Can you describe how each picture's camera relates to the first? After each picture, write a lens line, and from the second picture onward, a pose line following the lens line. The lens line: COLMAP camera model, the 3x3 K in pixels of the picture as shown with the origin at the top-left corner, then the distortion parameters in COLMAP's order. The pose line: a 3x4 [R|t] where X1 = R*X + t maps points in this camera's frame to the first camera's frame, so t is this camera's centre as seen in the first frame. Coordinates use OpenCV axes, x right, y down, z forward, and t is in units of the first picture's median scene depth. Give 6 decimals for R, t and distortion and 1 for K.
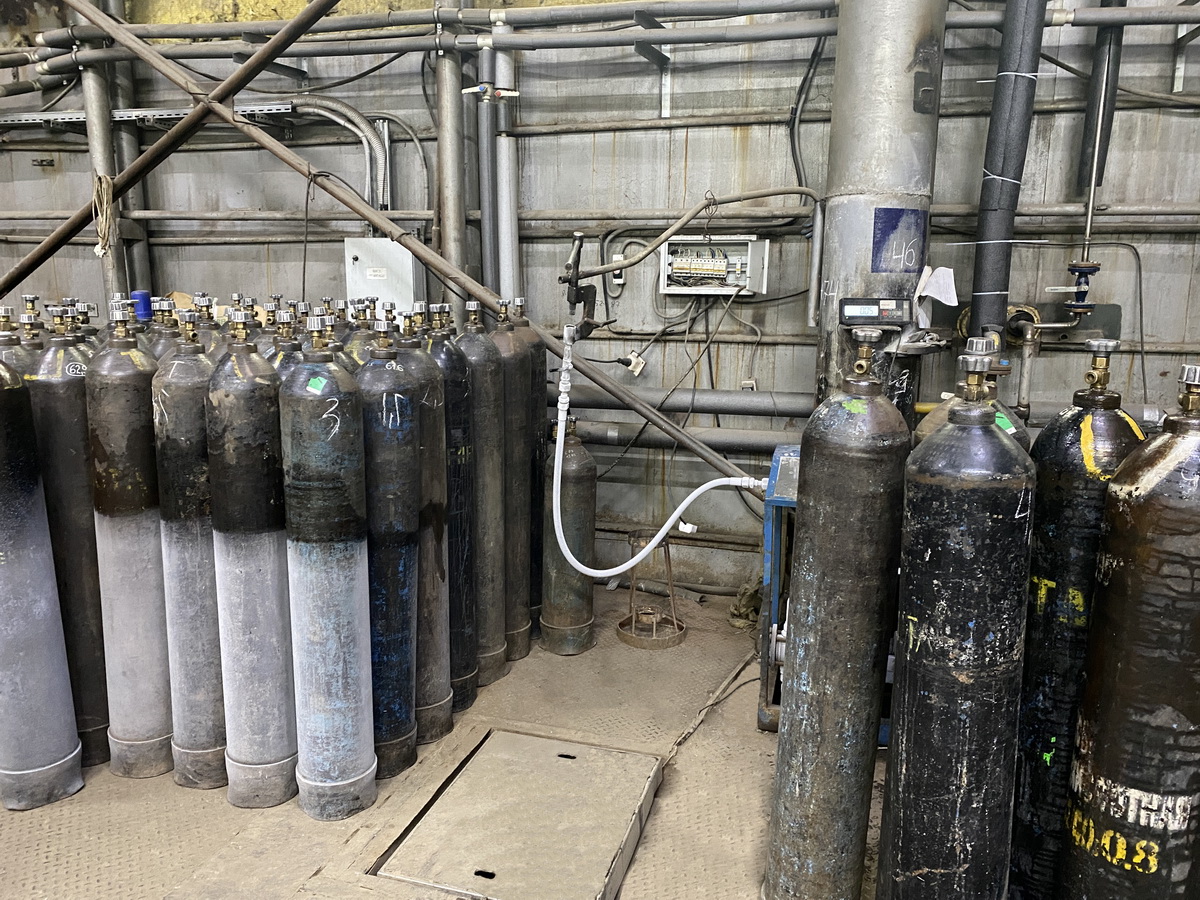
lens RADIAL K [[911.3, 0, 596.9], [0, 911.3, 454.0], [0, 0, 1]] dist [0.043591, -0.051428]
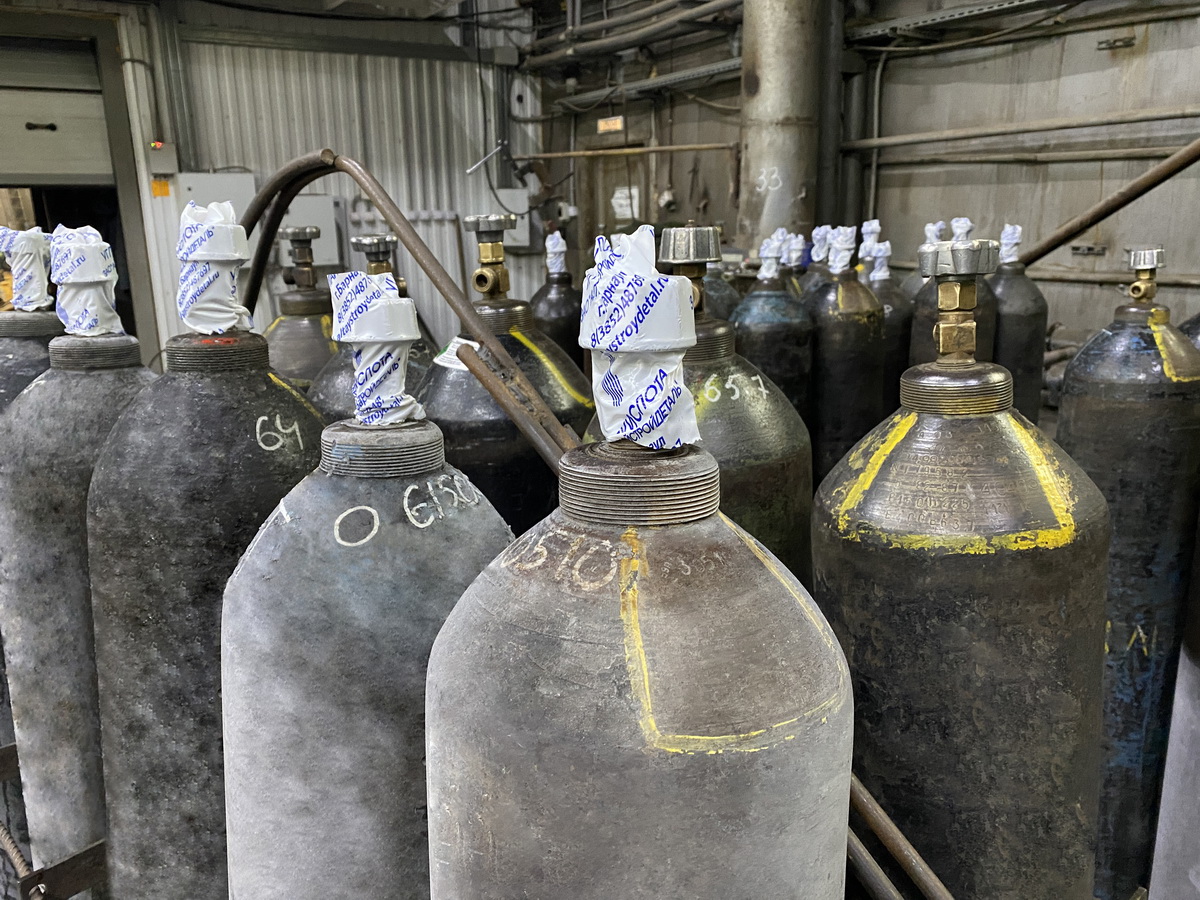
lens RADIAL K [[911.3, 0, 594.4], [0, 911.3, 446.8], [0, 0, 1]] dist [0.043591, -0.051428]
pose [[0.741897, 0.143809, -0.654911, -0.594795], [-0.105545, 0.989600, 0.097738, -0.055929], [0.662155, -0.003389, 0.749359, 0.309531]]
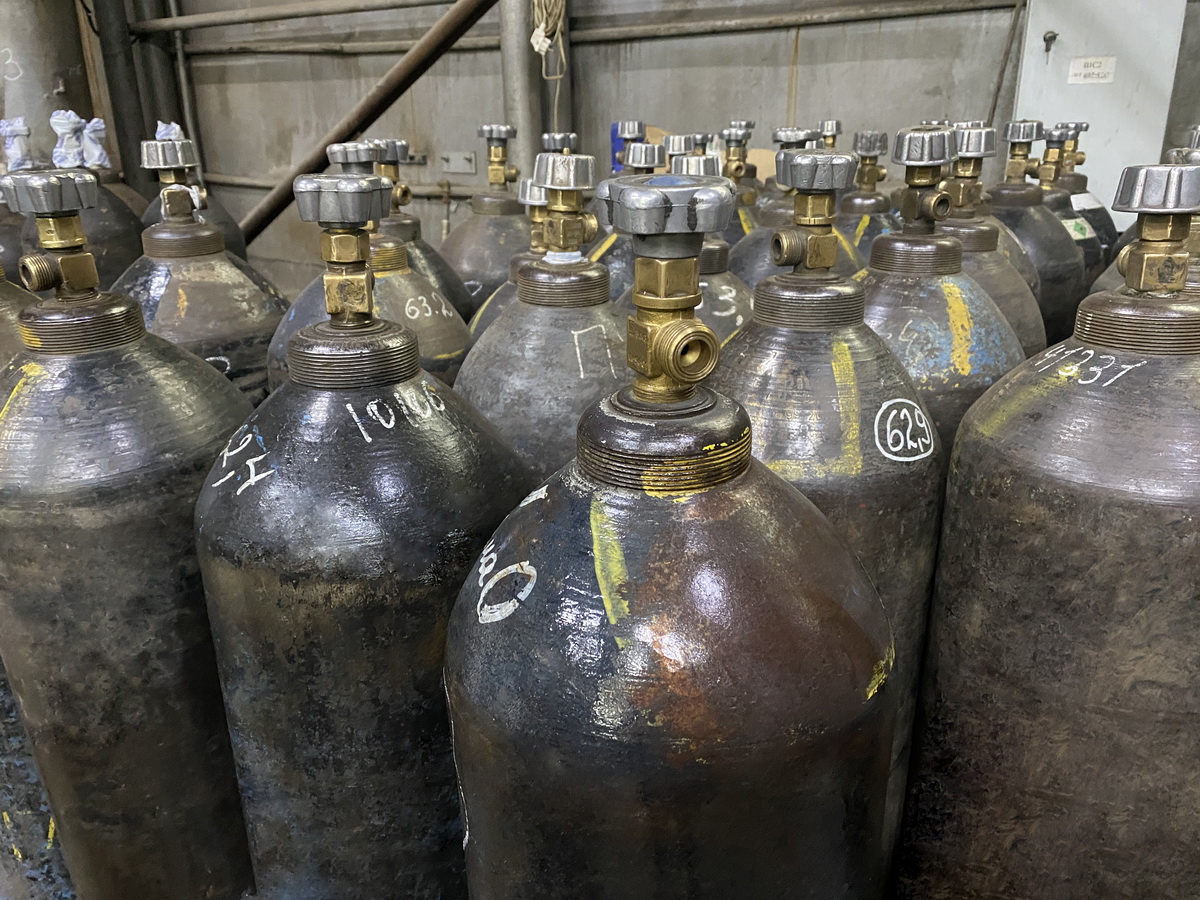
lens RADIAL K [[911.3, 0, 595.8], [0, 911.3, 437.9], [0, 0, 1]] dist [0.043591, -0.051428]
pose [[0.970365, 0.057102, -0.234802, -0.476173], [-0.023230, 0.989222, 0.144568, -0.098649], [0.240526, -0.134829, 0.961233, 0.615206]]
